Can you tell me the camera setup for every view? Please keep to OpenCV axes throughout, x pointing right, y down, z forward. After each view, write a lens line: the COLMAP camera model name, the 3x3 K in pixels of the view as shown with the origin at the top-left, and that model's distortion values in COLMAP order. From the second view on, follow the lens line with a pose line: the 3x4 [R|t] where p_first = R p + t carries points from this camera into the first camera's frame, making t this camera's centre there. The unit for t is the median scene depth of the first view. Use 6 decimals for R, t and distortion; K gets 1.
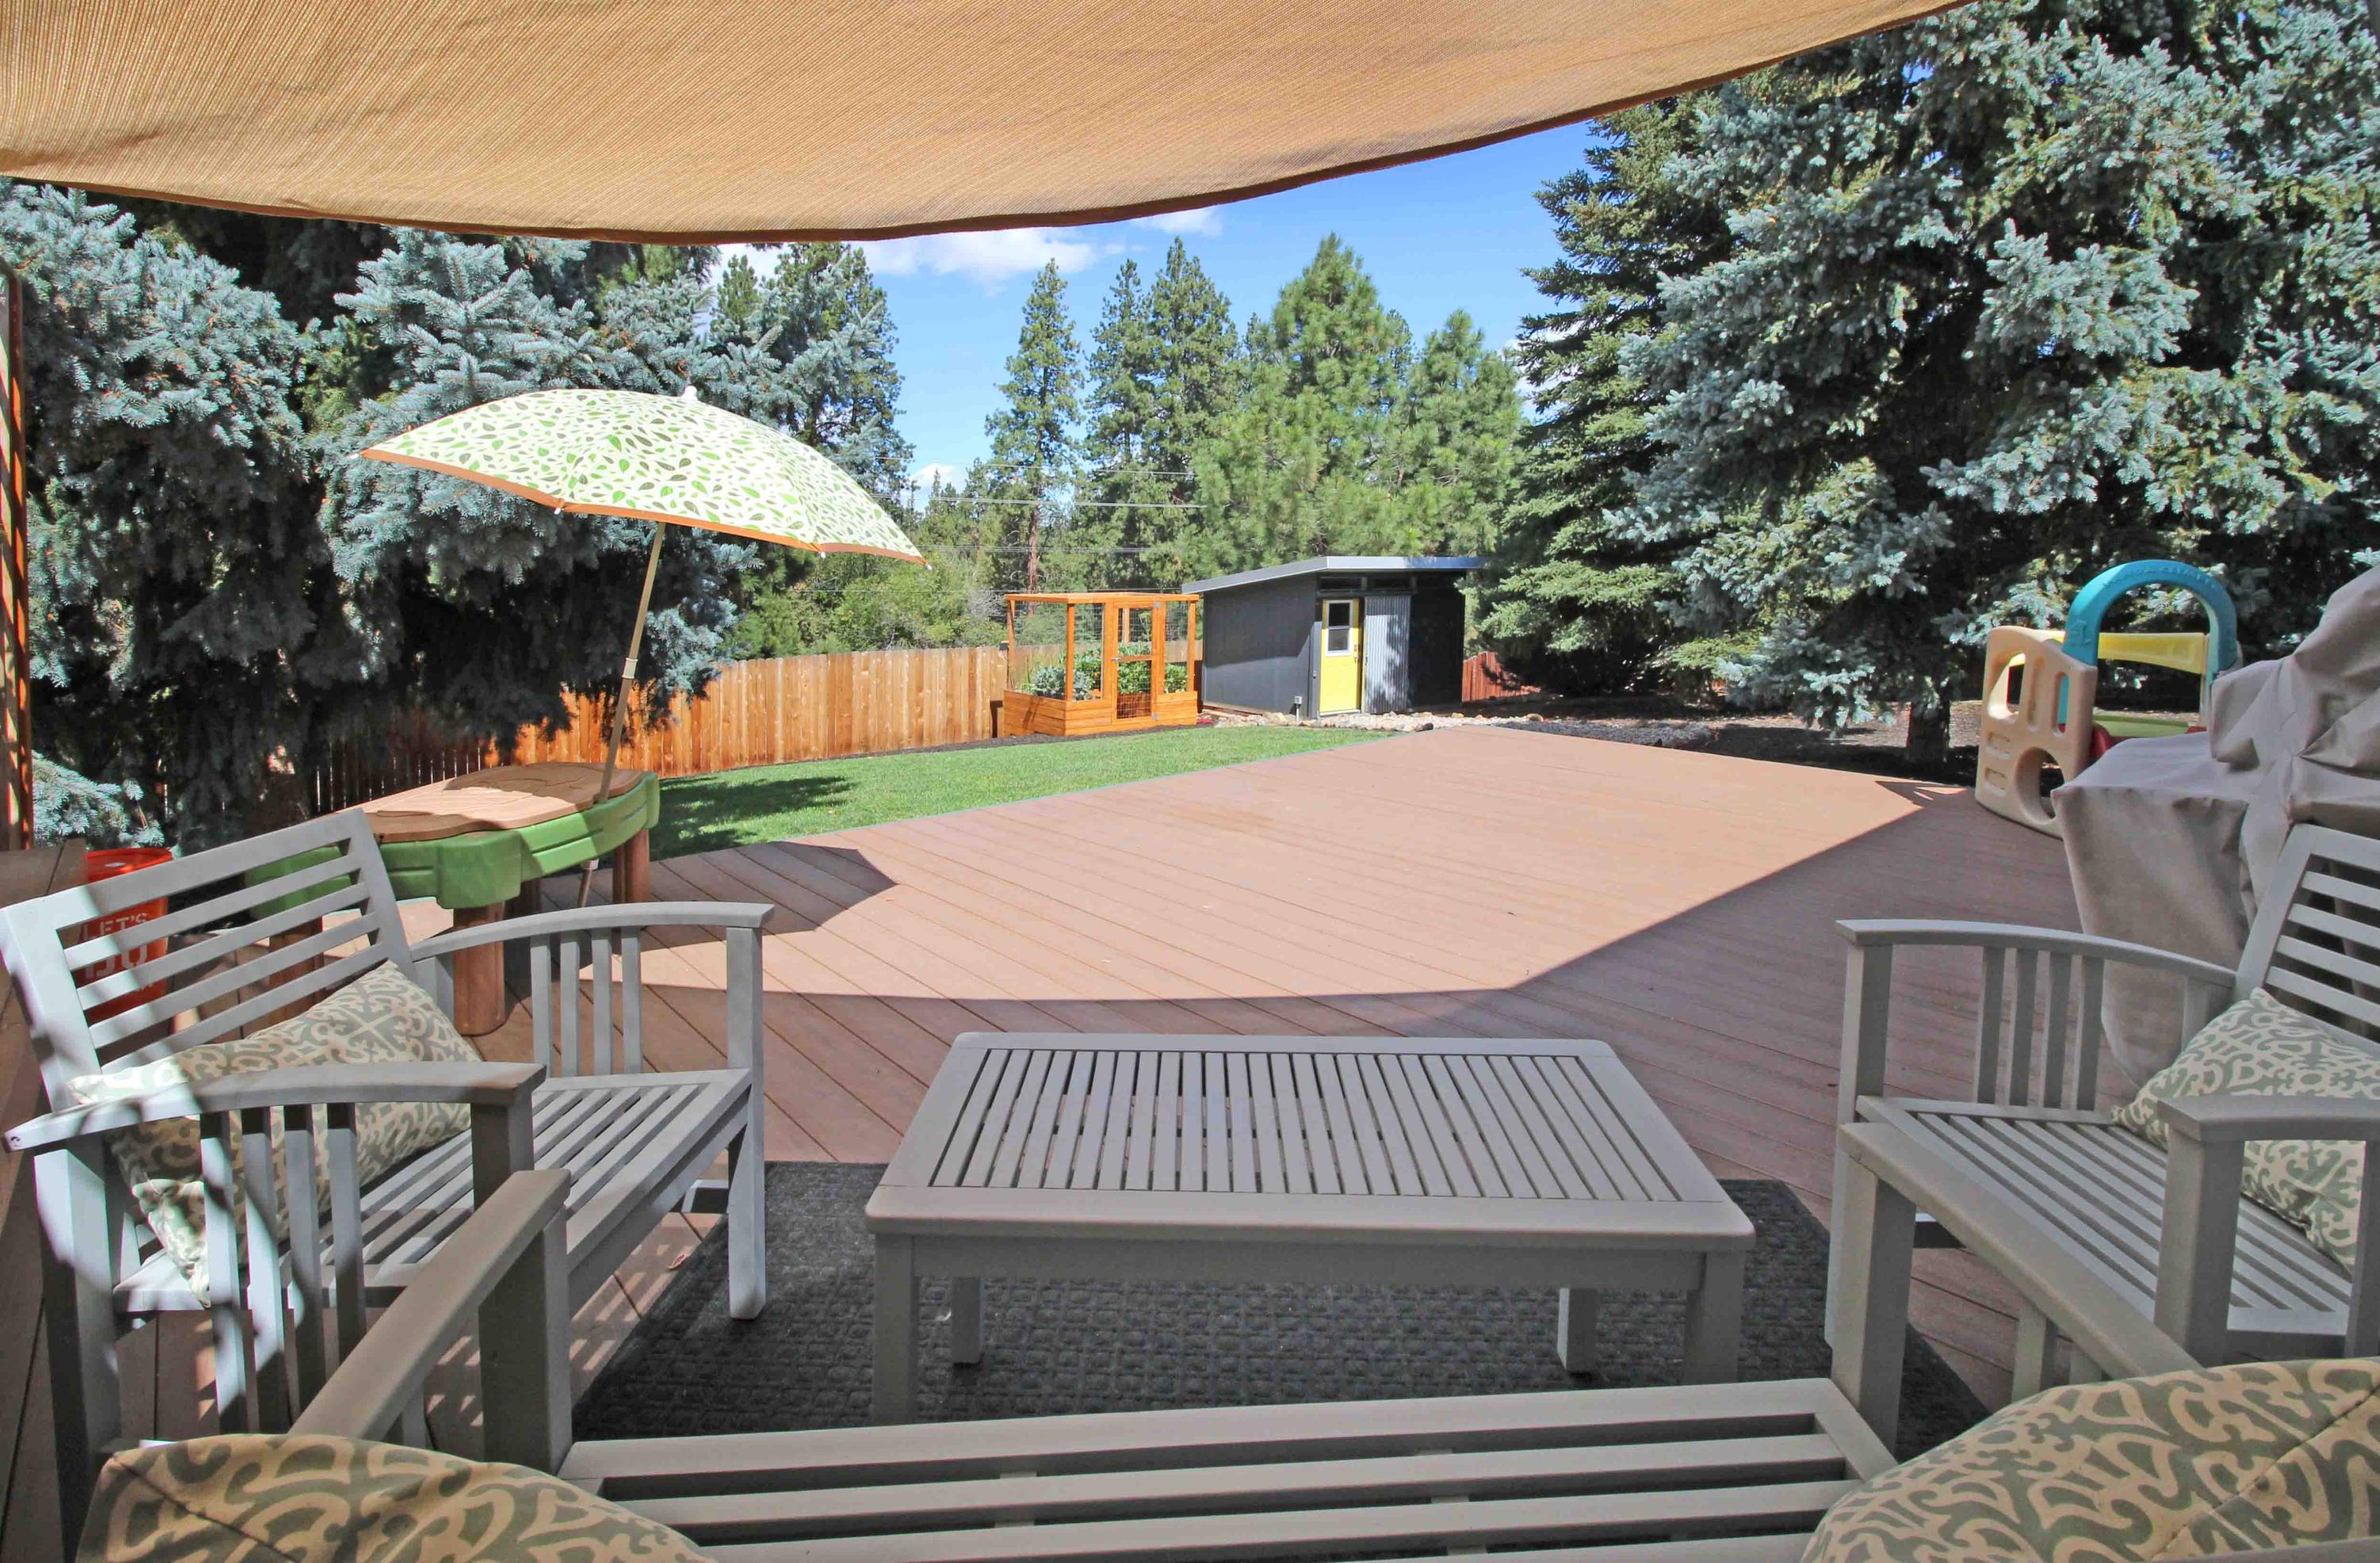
lens RADIAL K [[1718.8, 0, 1190.0], [0, 1718.8, 781.5], [0, 0, 1]] dist [0.001793, 0.000001]
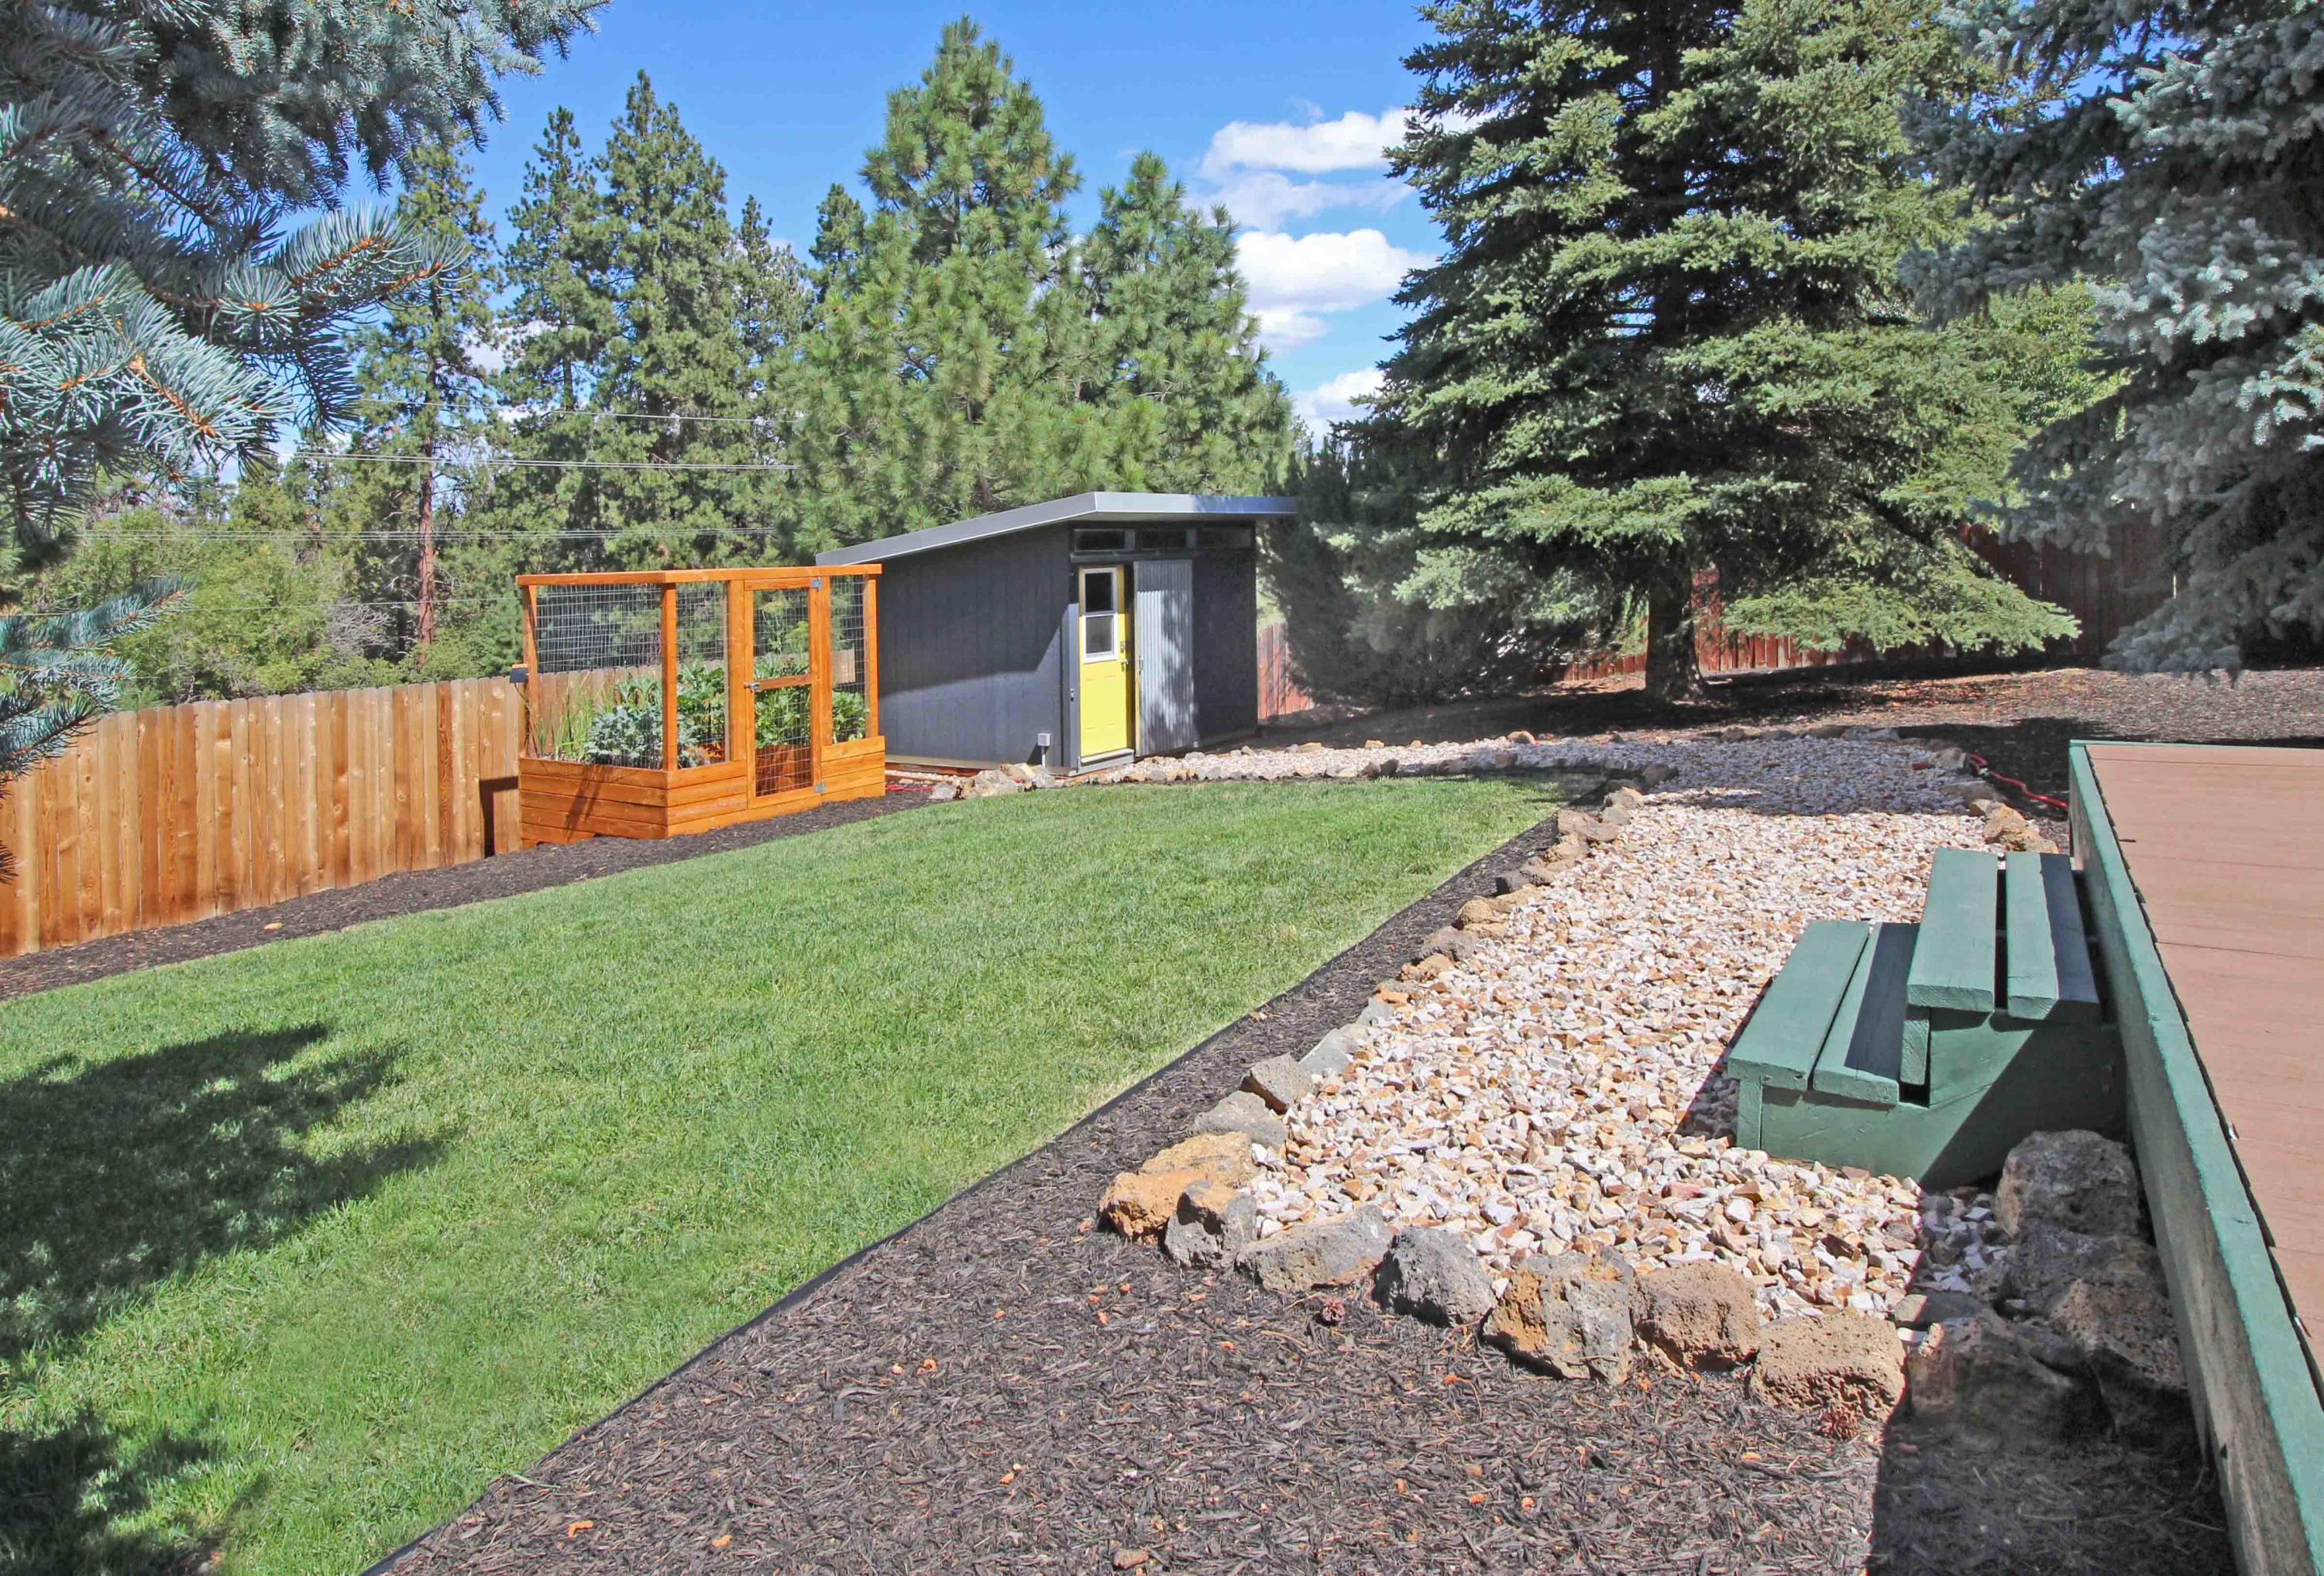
lens RADIAL K [[1775.7, 0, 1161.7], [0, 1775.7, 664.9], [0, 0, 1]] dist [-0.009796, -0.006704]
pose [[0.926802, -0.054478, 0.371578, -0.108717], [0.086975, 0.993659, -0.071251, -0.022824], [-0.365340, 0.098353, 0.925664, 0.371368]]
